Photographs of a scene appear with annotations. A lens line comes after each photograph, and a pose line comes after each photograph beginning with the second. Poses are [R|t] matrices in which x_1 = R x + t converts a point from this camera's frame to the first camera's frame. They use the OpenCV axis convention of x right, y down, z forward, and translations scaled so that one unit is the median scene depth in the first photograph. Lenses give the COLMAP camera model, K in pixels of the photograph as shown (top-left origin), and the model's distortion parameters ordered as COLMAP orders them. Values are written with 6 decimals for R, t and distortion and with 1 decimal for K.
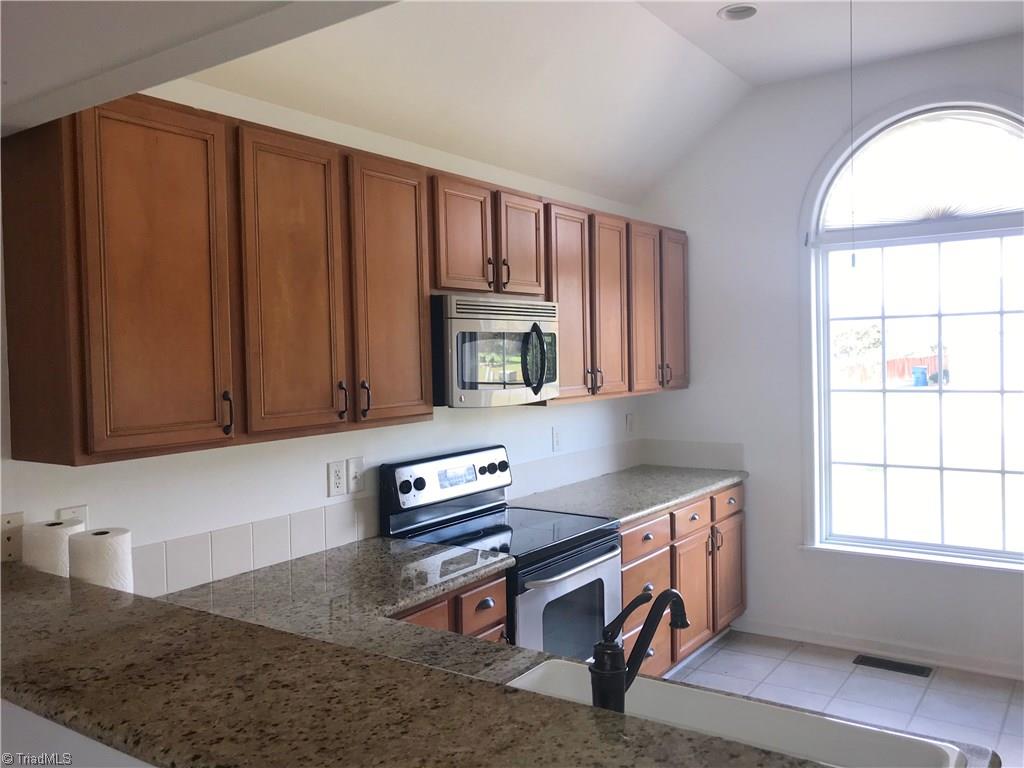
lens RADIAL K [[841.6, 0, 512.8], [0, 841.6, 380.9], [0, 0, 1]] dist [0.070814, -0.095018]
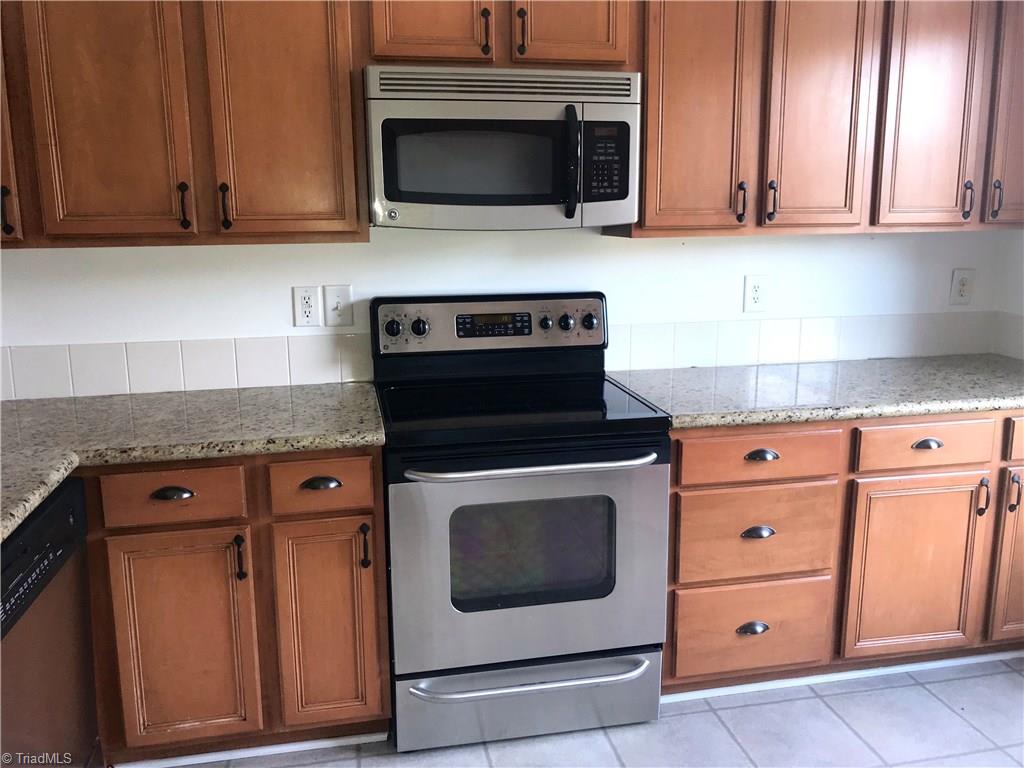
lens RADIAL K [[841.6, 0, 513.3], [0, 841.6, 382.6], [0, 0, 1]] dist [0.070814, -0.095018]
pose [[0.727874, 0.153445, -0.668322, 0.505898], [-0.030945, 0.980998, 0.191532, 0.019743], [0.685013, -0.118730, 0.718791, 0.499227]]
